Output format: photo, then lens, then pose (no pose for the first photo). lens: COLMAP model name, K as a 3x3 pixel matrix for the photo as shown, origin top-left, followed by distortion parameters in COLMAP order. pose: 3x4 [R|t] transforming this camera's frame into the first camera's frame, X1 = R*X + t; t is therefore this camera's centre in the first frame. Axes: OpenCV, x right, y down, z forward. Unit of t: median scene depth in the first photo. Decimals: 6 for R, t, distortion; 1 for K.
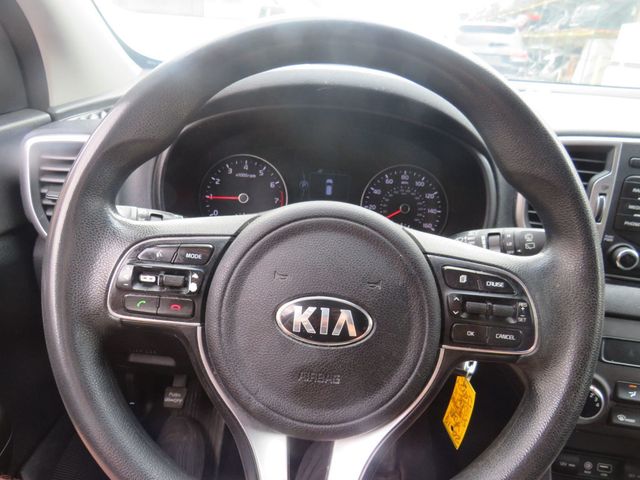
lens RADIAL K [[452.9, 0, 320.0], [0, 452.9, 240.0], [0, 0, 1]] dist [-0.004742, -0.000794]
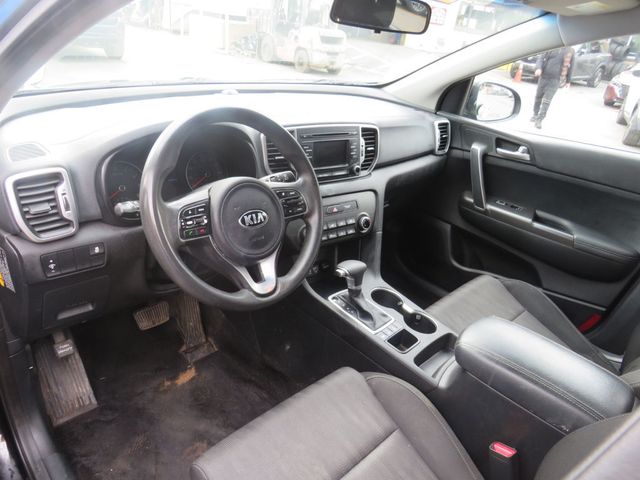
lens RADIAL K [[452.9, 0, 320.0], [0, 452.9, 240.0], [0, 0, 1]] dist [-0.004742, -0.000794]
pose [[0.692727, -0.294729, 0.658228, -1.530459], [0.214570, 0.955580, 0.202057, -0.169089], [-0.688541, 0.001266, 0.725196, -1.268692]]
